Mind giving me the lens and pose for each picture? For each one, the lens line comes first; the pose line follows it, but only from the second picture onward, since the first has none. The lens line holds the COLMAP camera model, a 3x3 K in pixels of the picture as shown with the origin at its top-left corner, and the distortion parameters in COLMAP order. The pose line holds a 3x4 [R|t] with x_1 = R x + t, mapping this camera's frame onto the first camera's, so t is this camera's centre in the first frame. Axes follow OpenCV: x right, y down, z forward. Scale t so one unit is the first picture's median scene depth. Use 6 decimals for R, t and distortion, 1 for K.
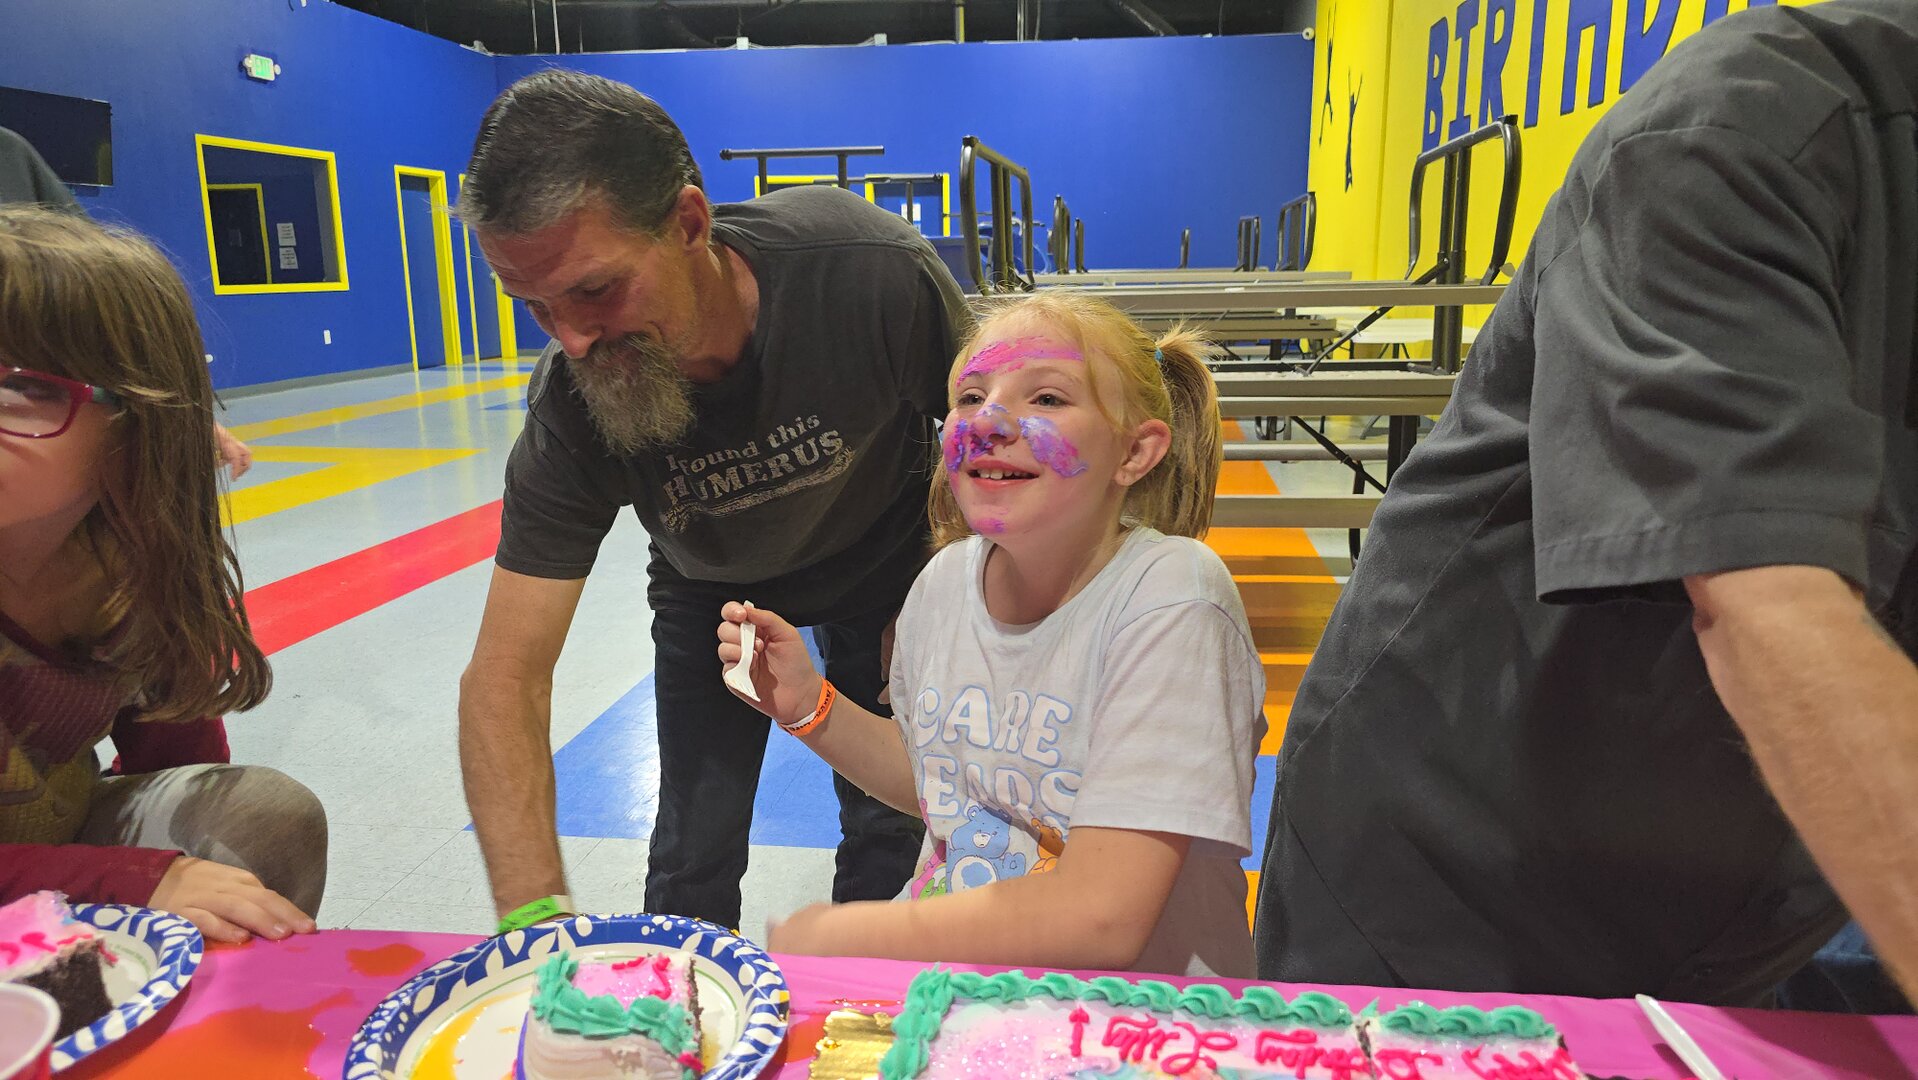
lens RADIAL K [[1225.5, 0, 950.5], [0, 1225.5, 527.0], [0, 0, 1]] dist [0.048772, -0.038866]
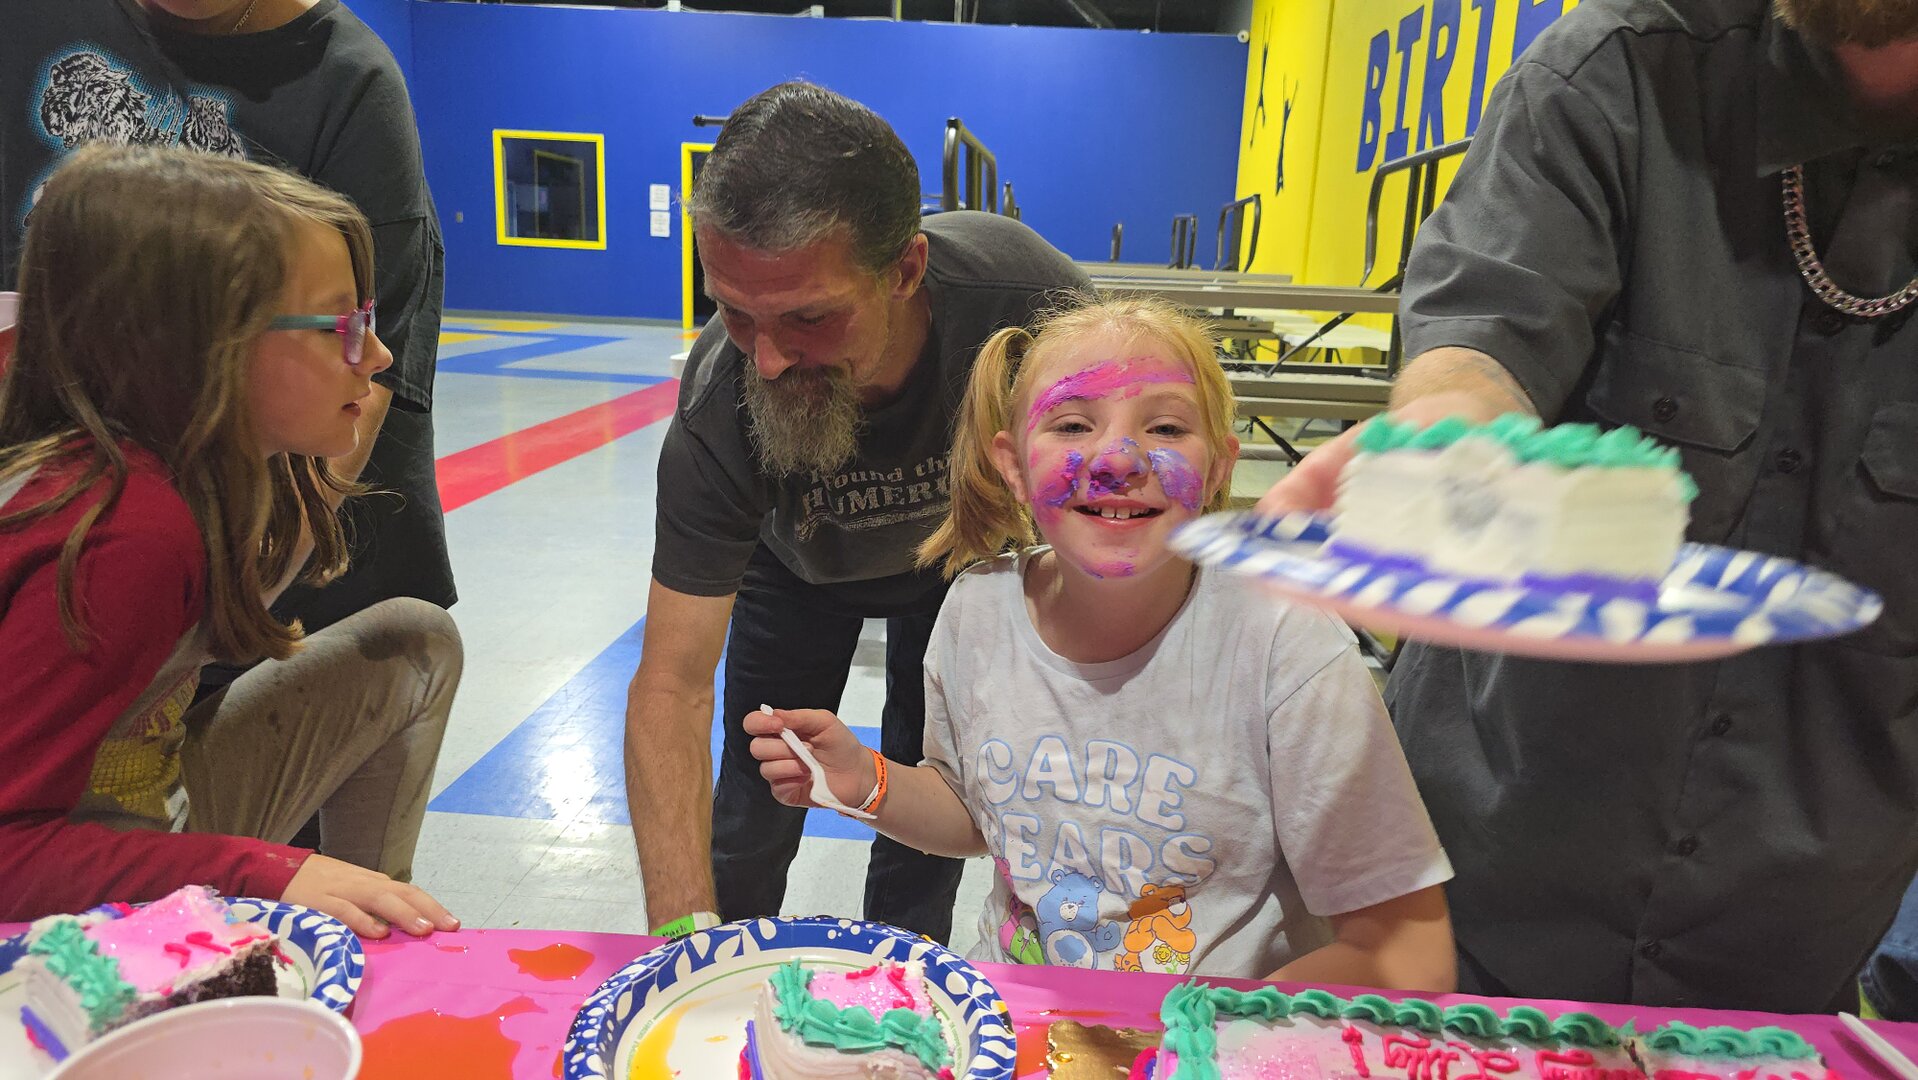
lens RADIAL K [[1225.5, 0, 964.0], [0, 1225.5, 540.1], [0, 0, 1]] dist [0.048772, -0.038866]
pose [[0.996263, 0.036263, 0.078386, -0.041314], [-0.038039, 0.999050, 0.021276, -0.000746], [-0.077540, -0.024178, 0.996696, 0.007699]]
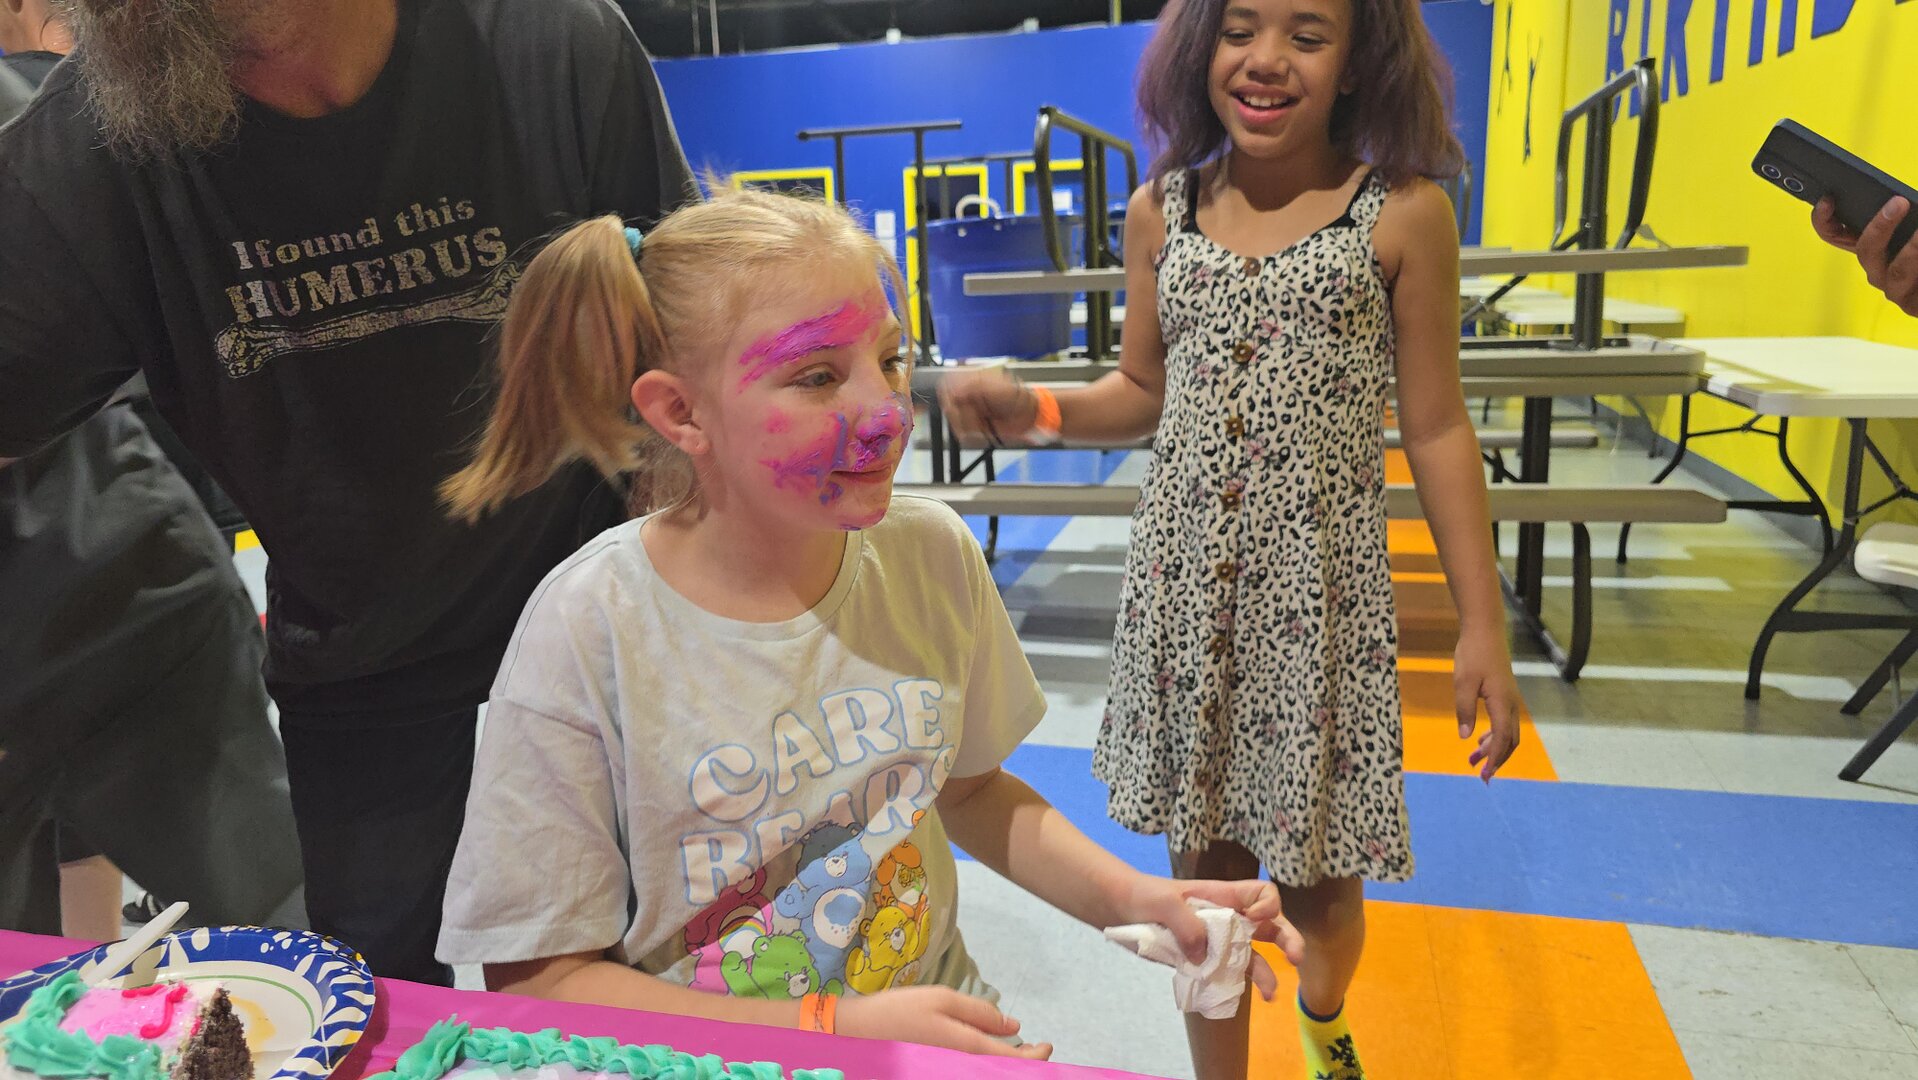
lens RADIAL K [[1225.5, 0, 924.1], [0, 1225.5, 534.8], [0, 0, 1]] dist [0.048772, -0.038866]
pose [[0.989659, 0.009168, -0.143146, 0.061630], [-0.007447, 0.999893, 0.012553, 0.002916], [0.143246, -0.011357, 0.989622, 0.034035]]
